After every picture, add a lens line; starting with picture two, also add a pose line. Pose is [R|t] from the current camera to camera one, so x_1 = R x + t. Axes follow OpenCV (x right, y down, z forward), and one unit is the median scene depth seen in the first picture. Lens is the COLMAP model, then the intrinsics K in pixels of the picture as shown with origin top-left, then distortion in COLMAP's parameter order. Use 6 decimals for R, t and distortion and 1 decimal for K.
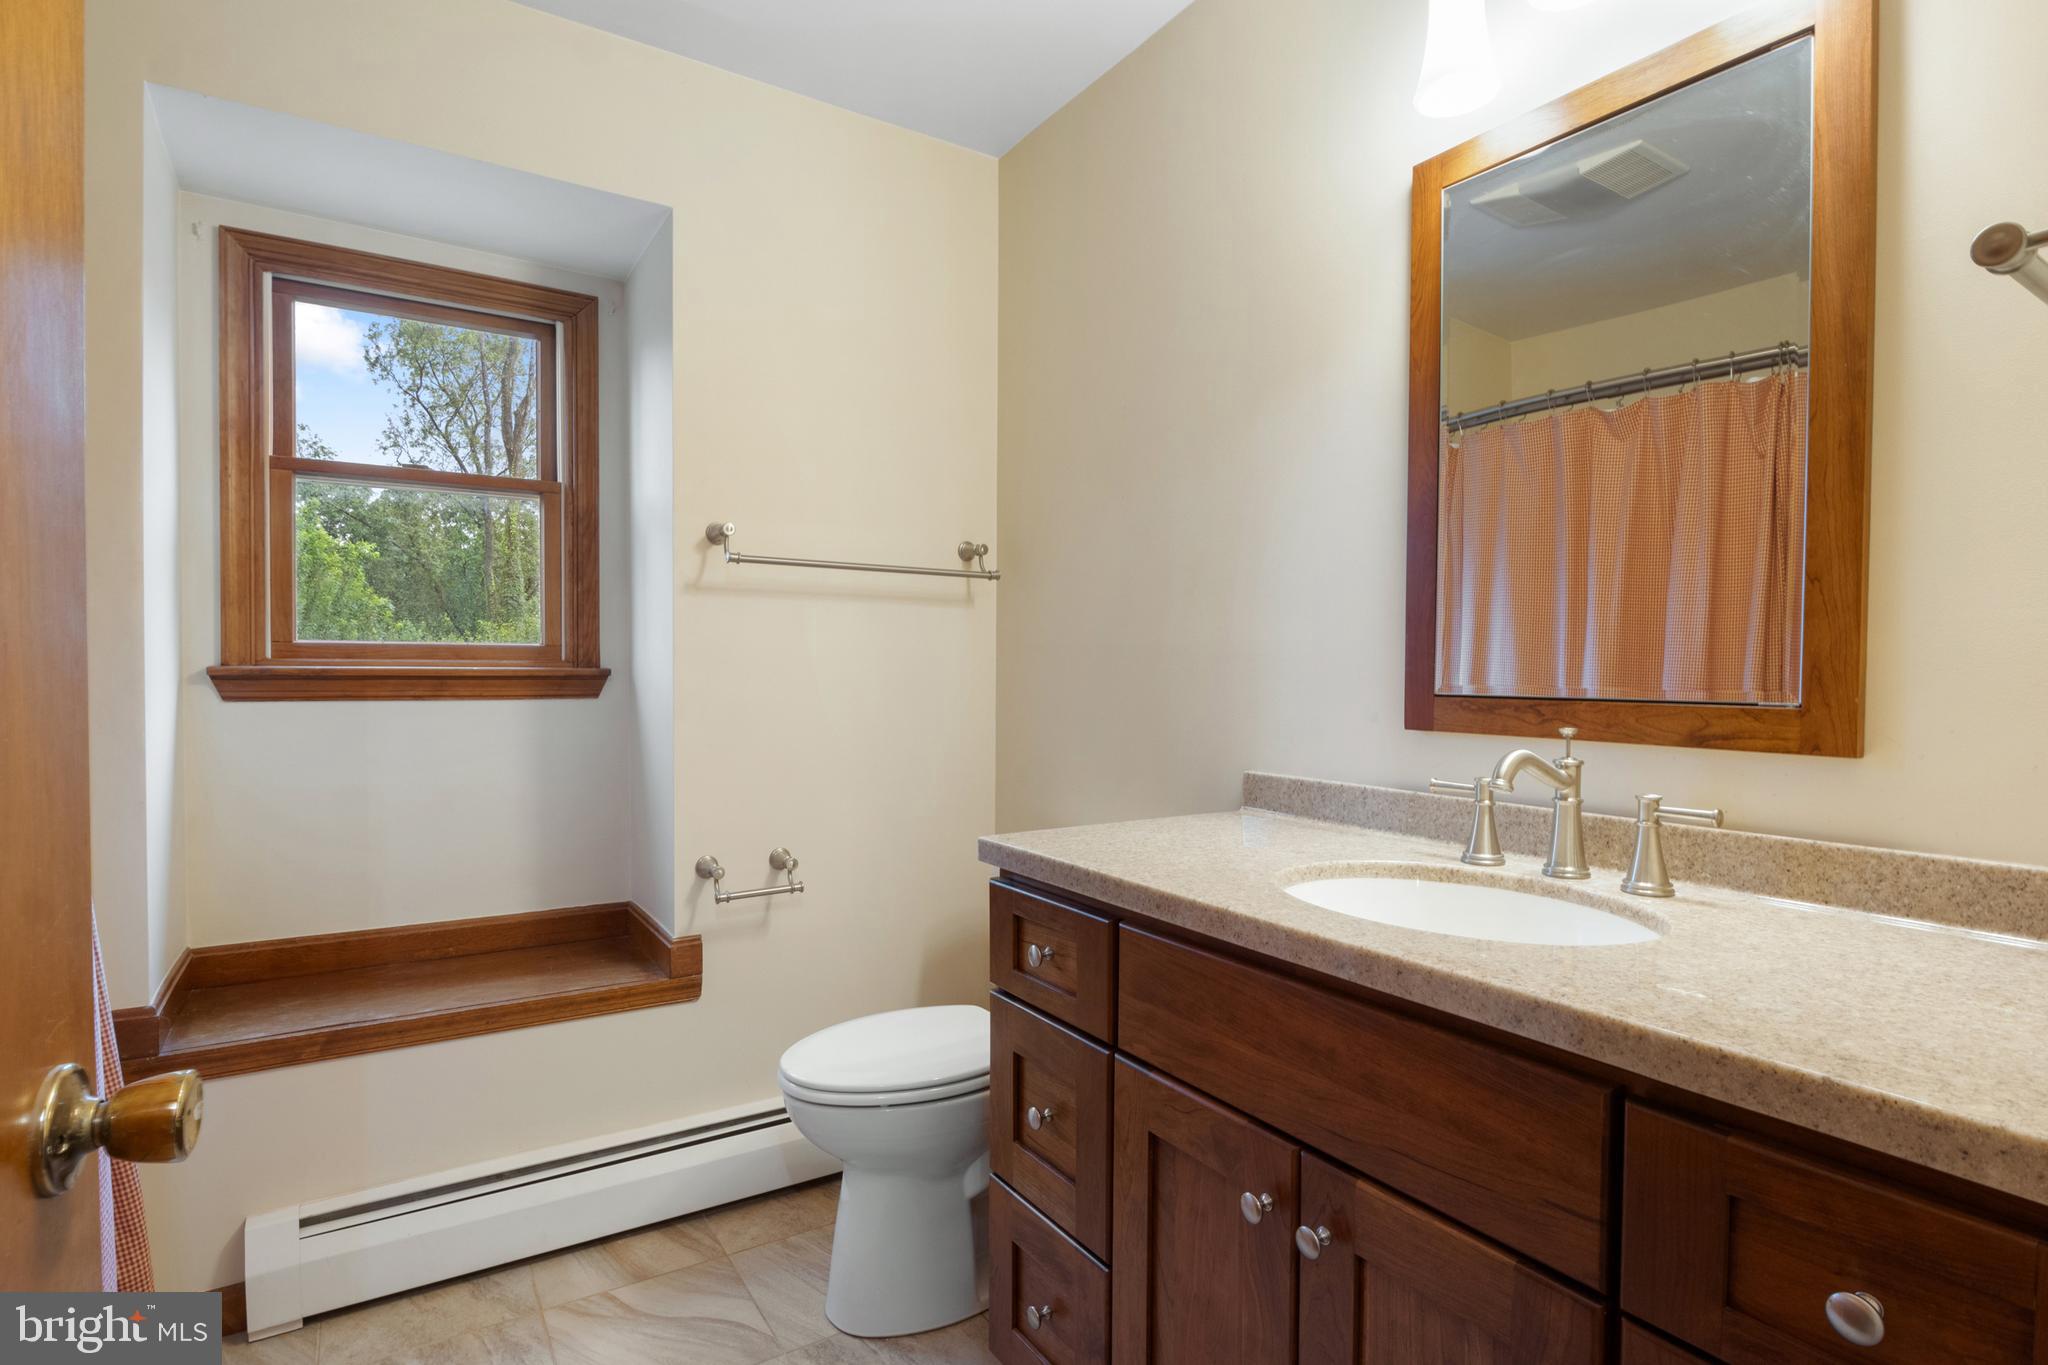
lens RADIAL K [[1030.6, 0, 1019.0], [0, 1030.6, 692.1], [0, 0, 1]] dist [-0.005524, 0.000848]
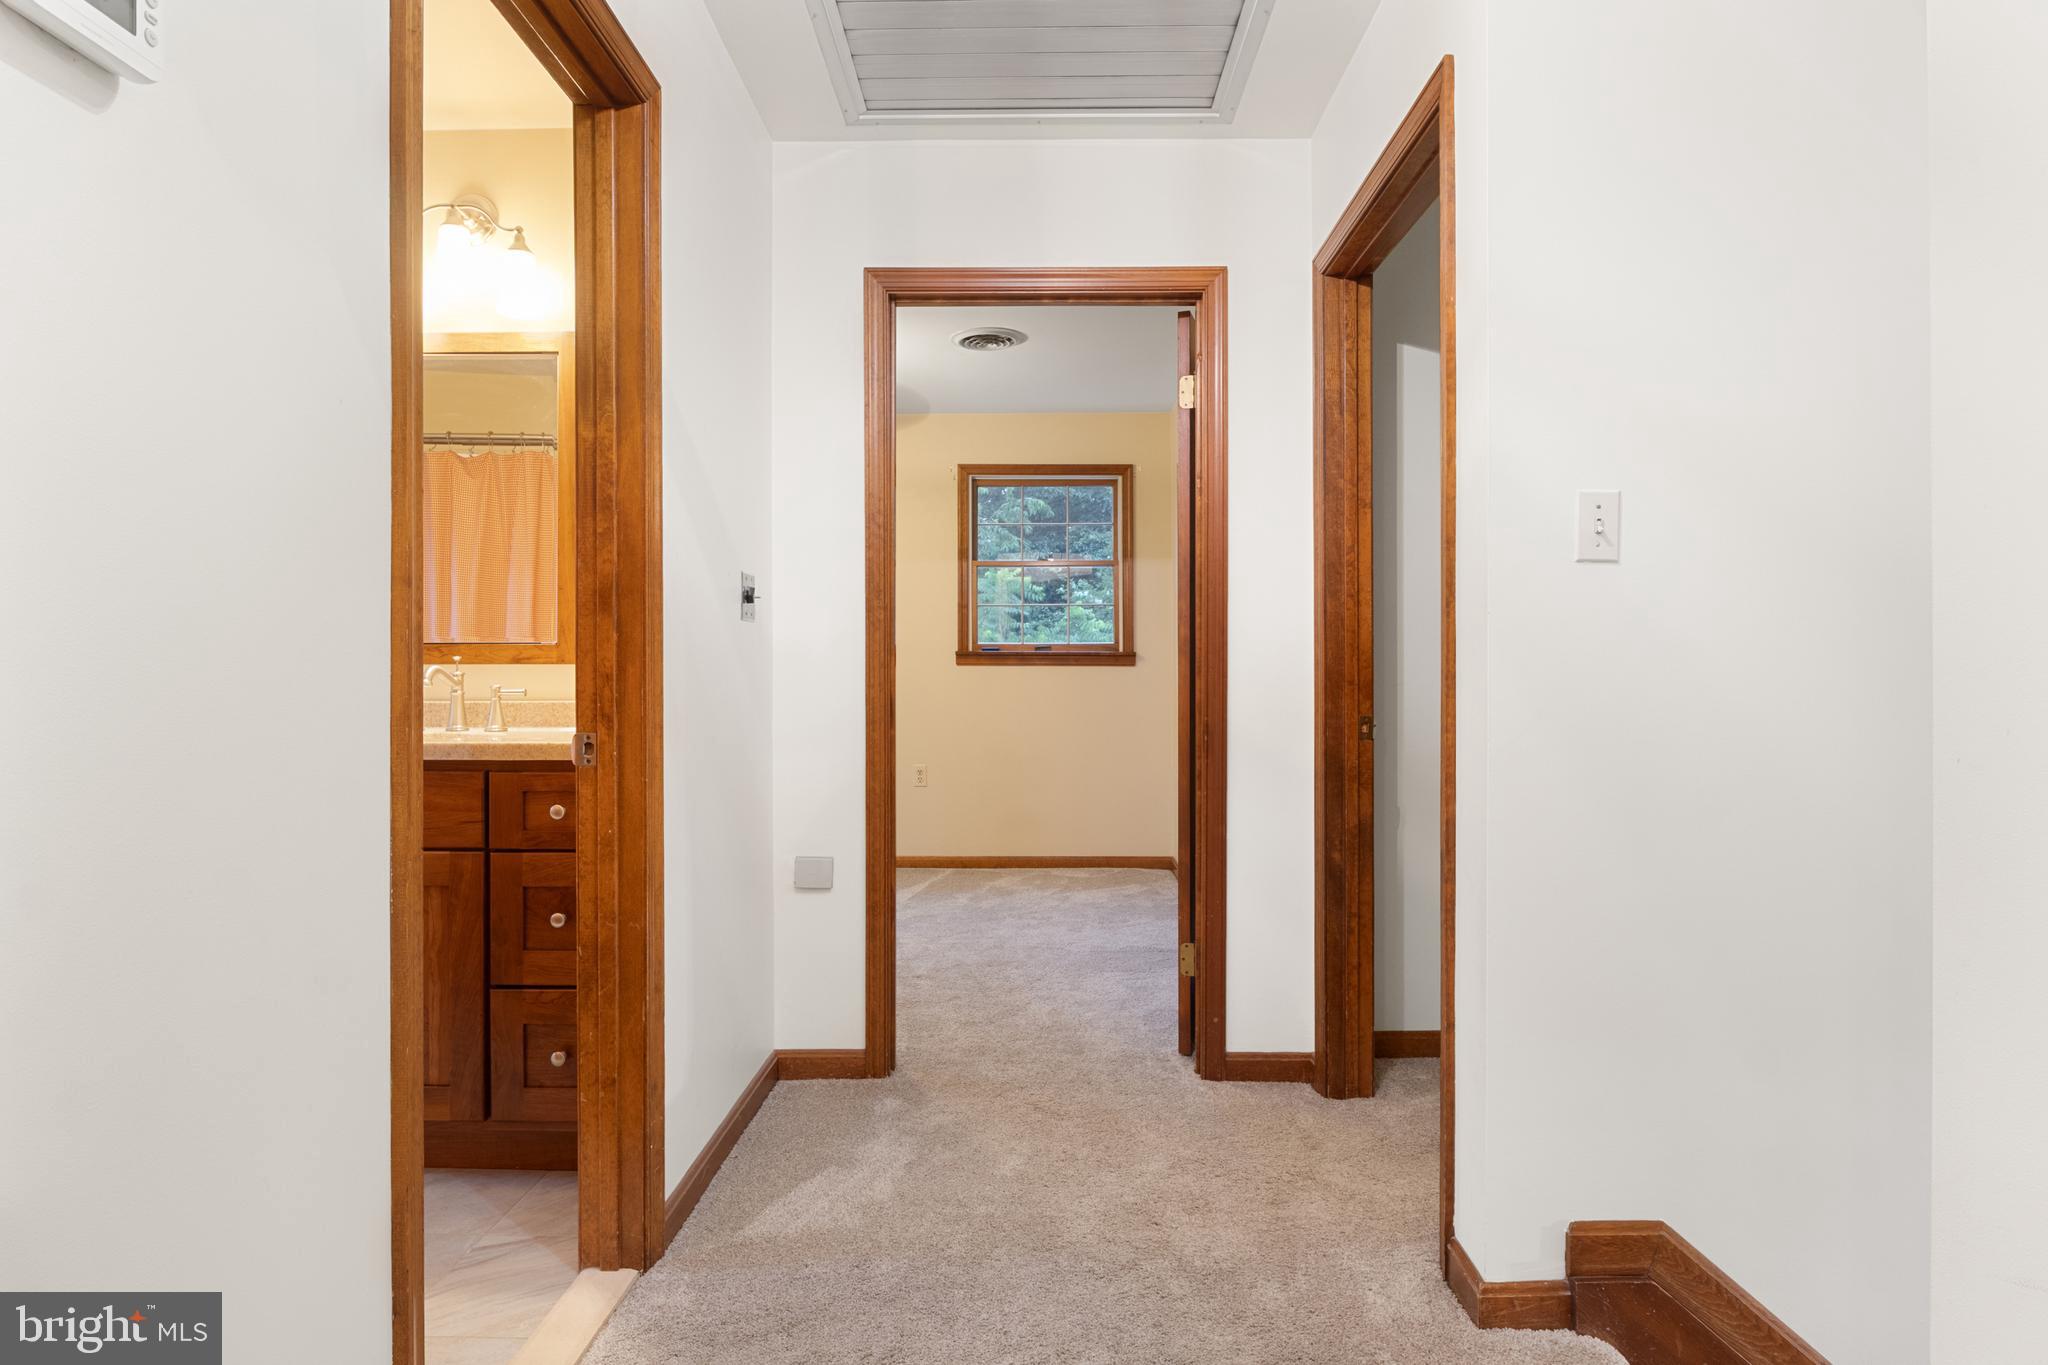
lens RADIAL K [[1160.0, 0, 1025.7], [0, 1160.0, 684.2], [0, 0, 1]] dist [-0.003344, 0.001093]
pose [[0.561159, -0.013963, 0.827590, -0.718439], [0.026373, 0.999652, -0.001016, 0.121427], [-0.827288, 0.022396, 0.561332, -1.188313]]
